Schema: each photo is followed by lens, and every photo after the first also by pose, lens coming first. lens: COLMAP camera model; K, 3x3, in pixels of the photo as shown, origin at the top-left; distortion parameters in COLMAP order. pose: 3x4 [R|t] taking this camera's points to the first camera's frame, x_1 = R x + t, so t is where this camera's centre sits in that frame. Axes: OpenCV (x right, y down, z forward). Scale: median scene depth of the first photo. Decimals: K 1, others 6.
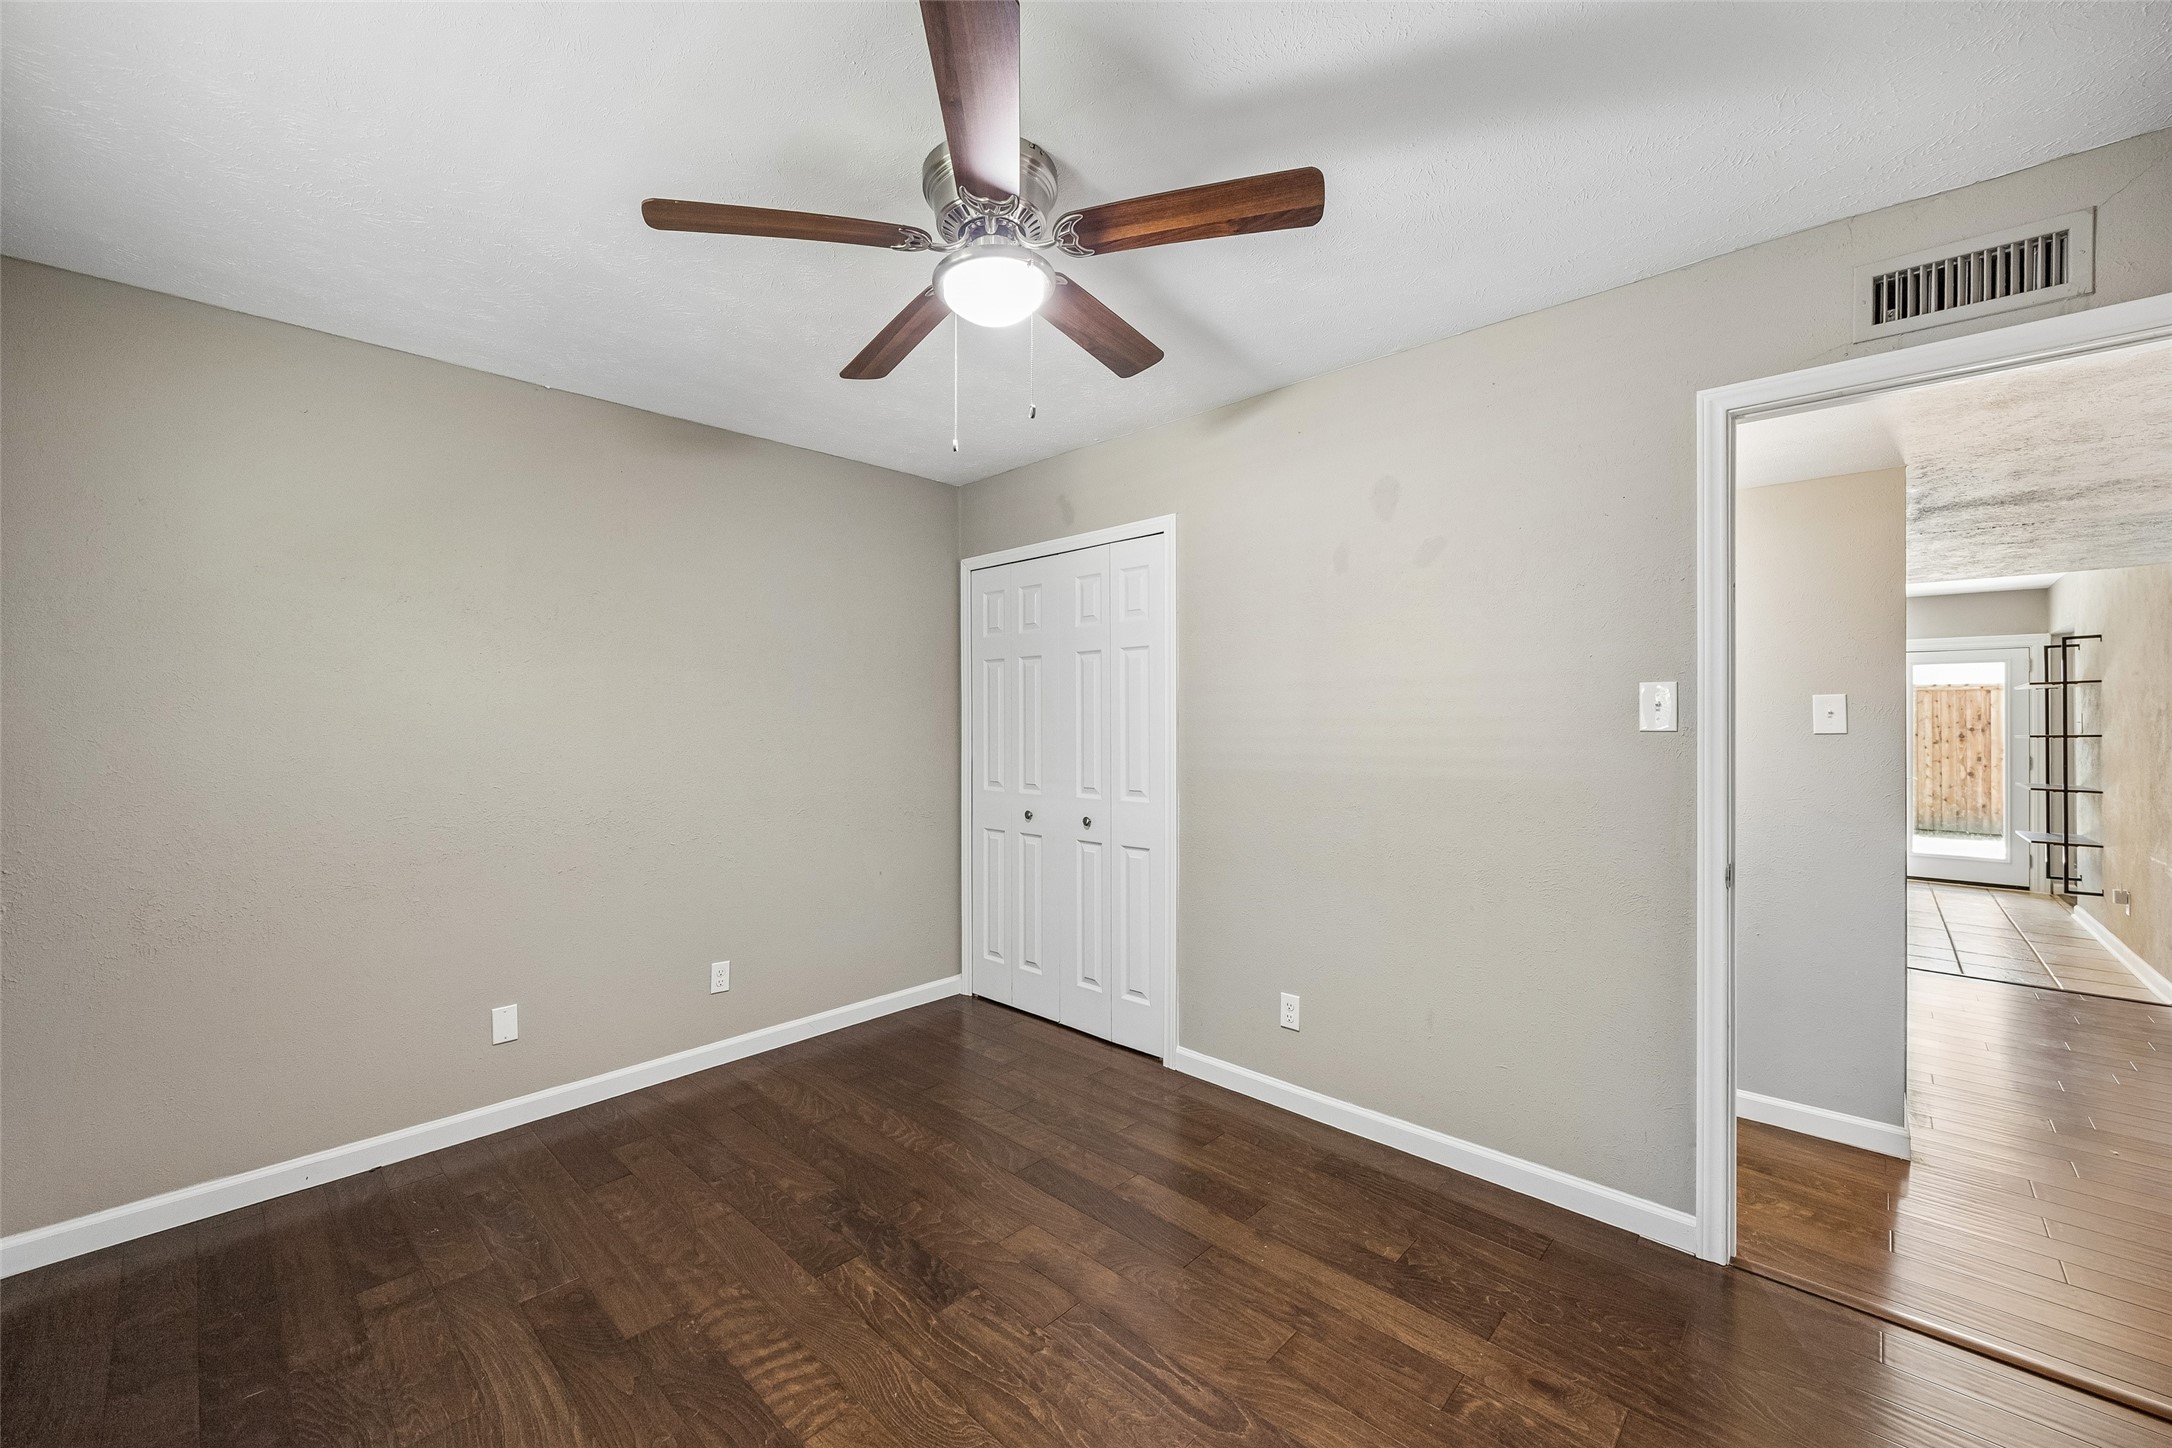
lens RADIAL K [[896.5, 0, 1065.5], [0, 896.5, 721.8], [0, 0, 1]] dist [0.016940, -0.001988]
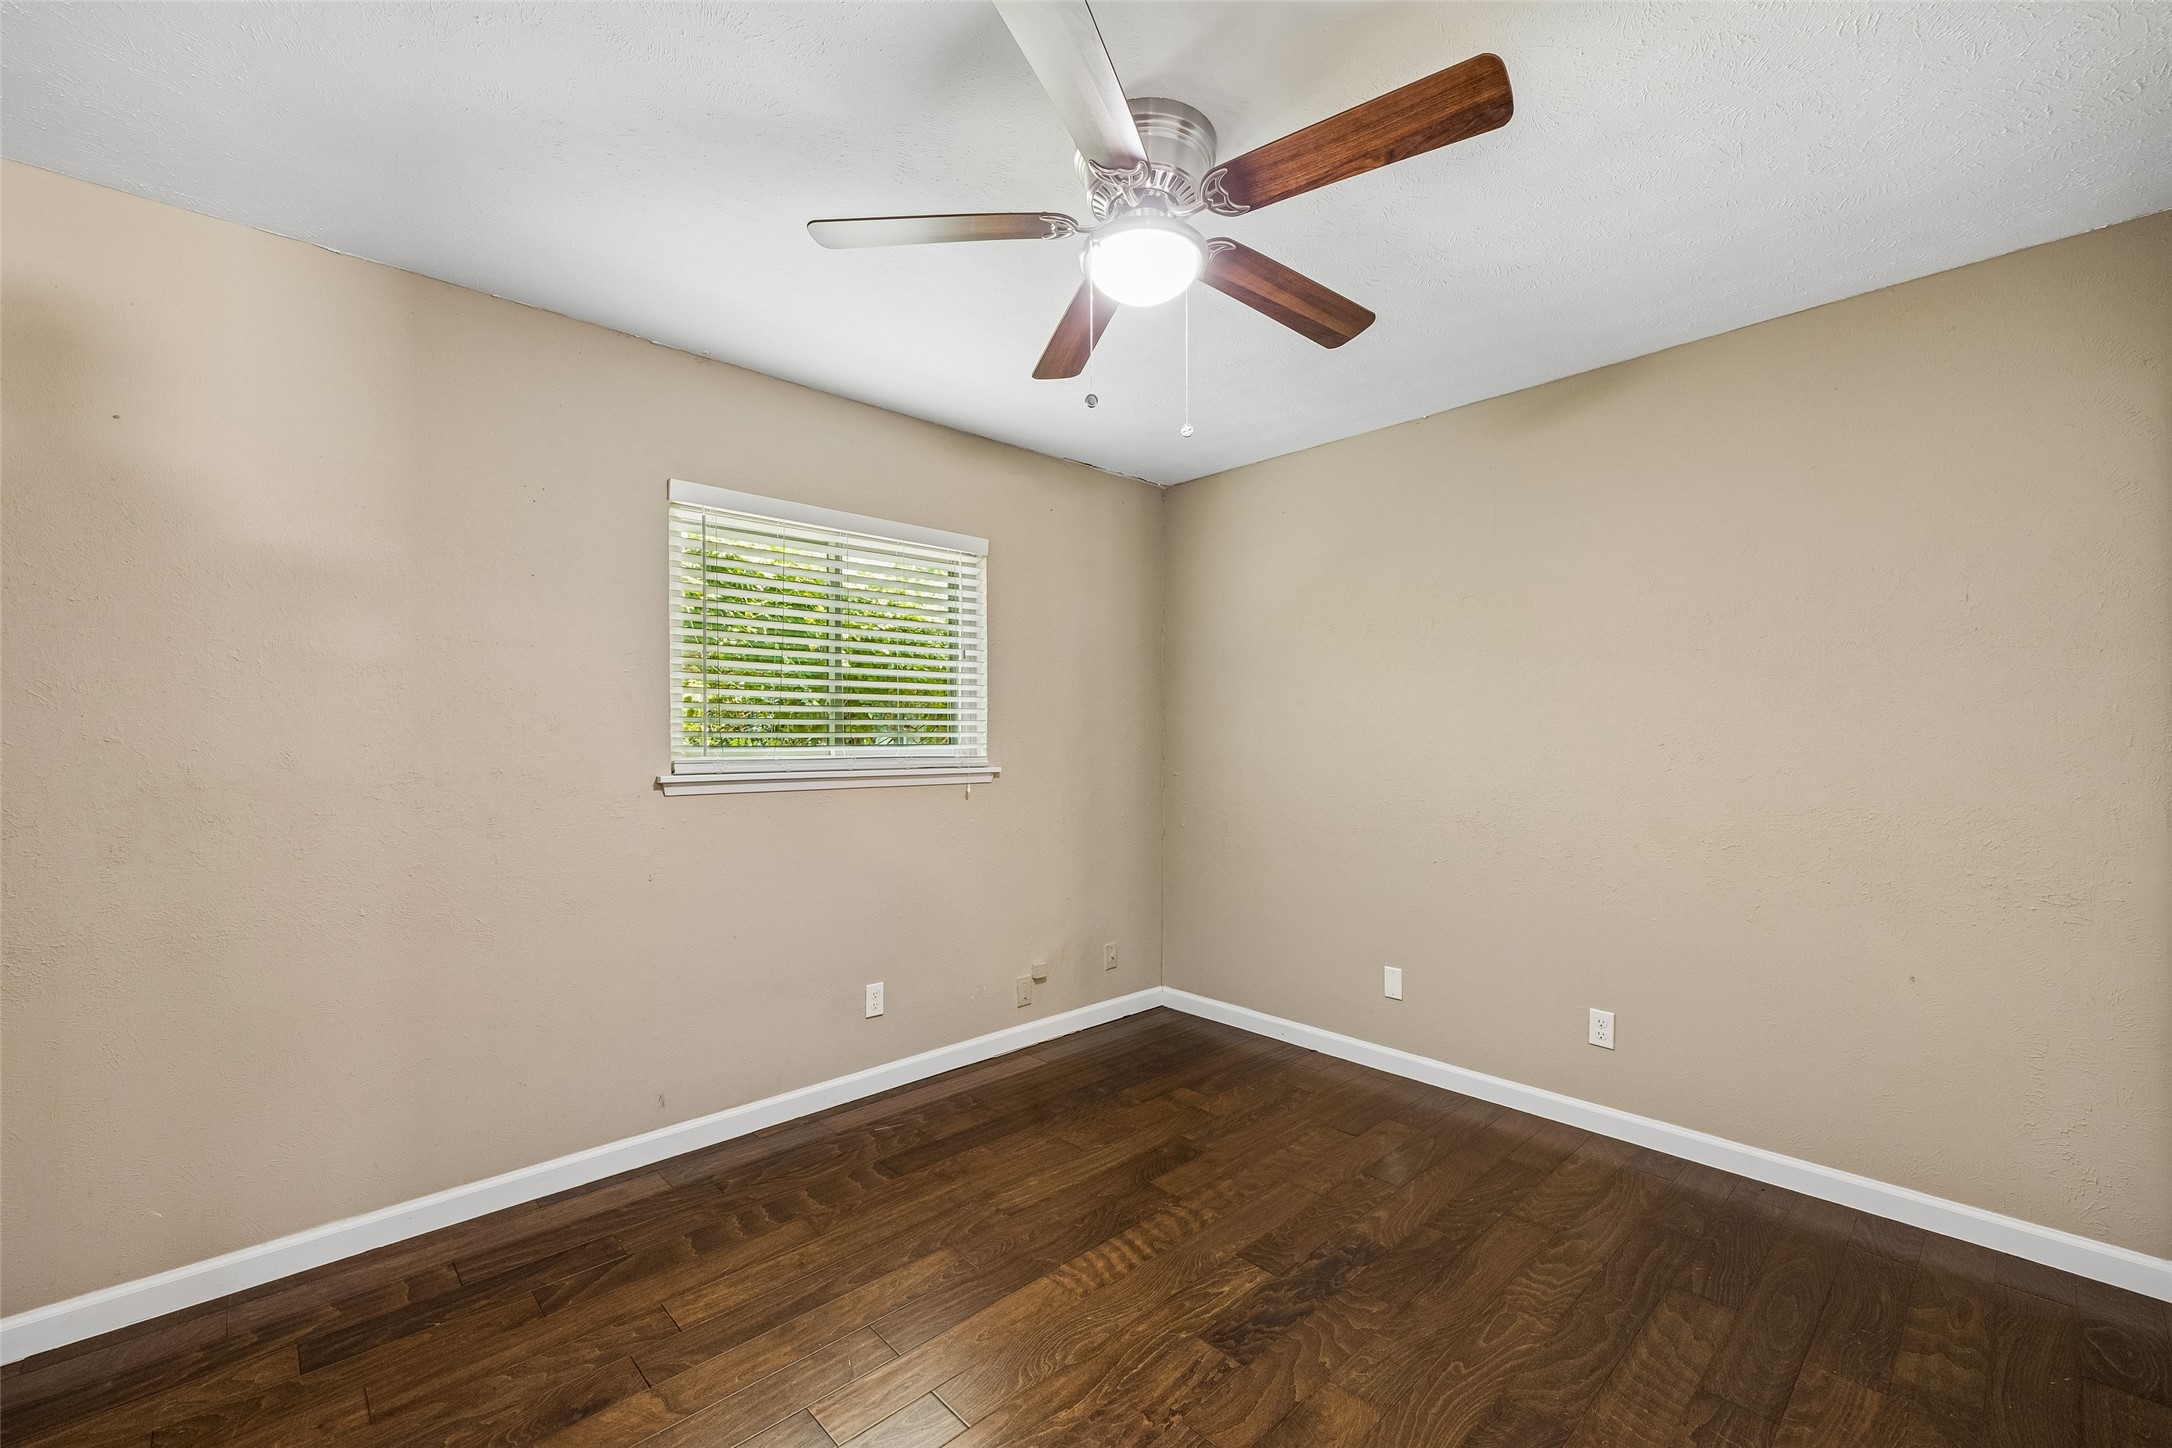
lens RADIAL K [[896.5, 0, 1068.1], [0, 896.5, 724.5], [0, 0, 1]] dist [0.016940, -0.001988]
pose [[-0.087699, -0.014176, -0.996046, 0.819657], [0.004957, 0.999880, -0.014667, 0.006150], [0.996135, -0.006224, -0.087618, 0.914603]]
